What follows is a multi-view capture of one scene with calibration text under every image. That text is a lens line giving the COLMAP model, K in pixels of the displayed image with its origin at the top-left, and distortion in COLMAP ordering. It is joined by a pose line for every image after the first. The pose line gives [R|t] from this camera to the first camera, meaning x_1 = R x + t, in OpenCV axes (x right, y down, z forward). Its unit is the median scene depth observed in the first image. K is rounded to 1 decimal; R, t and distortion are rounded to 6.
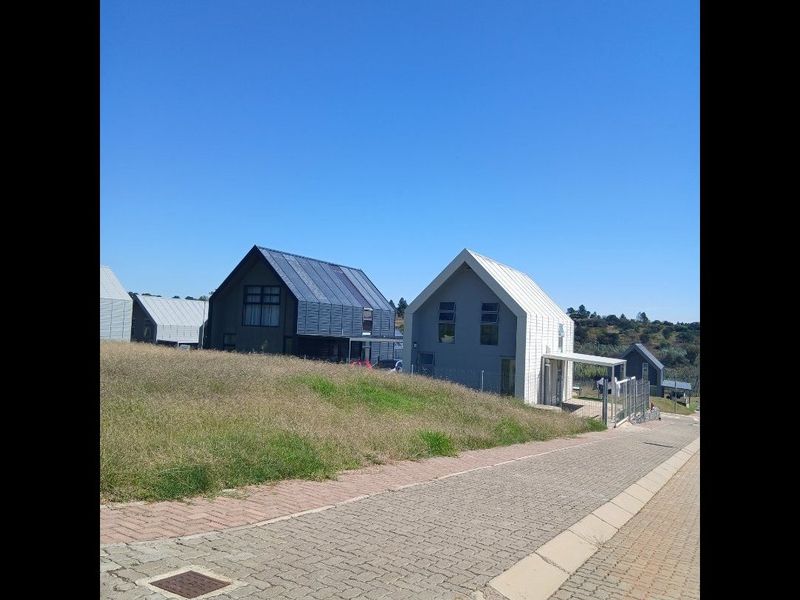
lens RADIAL K [[621.1, 0, 404.3], [0, 621.1, 294.6], [0, 0, 1]] dist [0.088014, -0.152216]
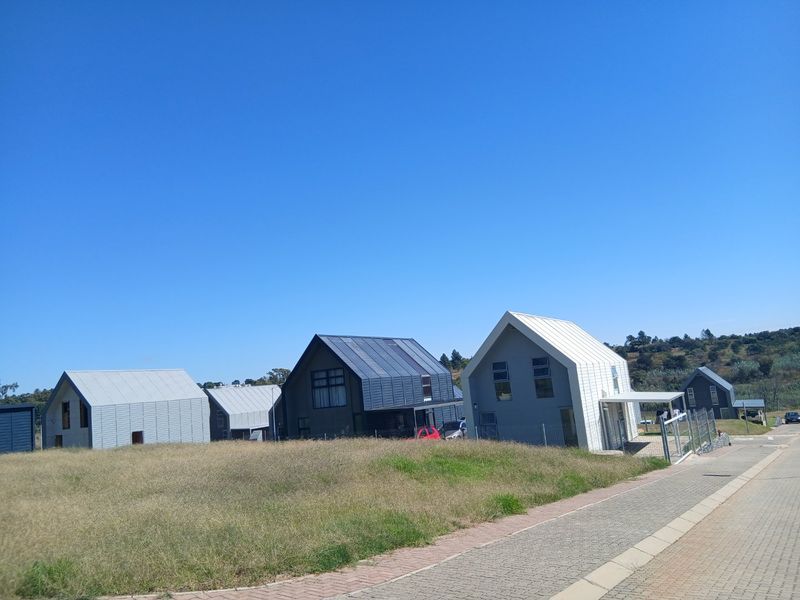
lens RADIAL K [[621.1, 0, 391.4], [0, 621.1, 291.2], [0, 0, 1]] dist [0.088014, -0.152216]
pose [[0.983718, -0.156540, -0.088284, 0.000949], [0.147497, 0.983886, -0.101062, -0.031186], [0.102682, 0.086395, 0.990955, -0.105023]]
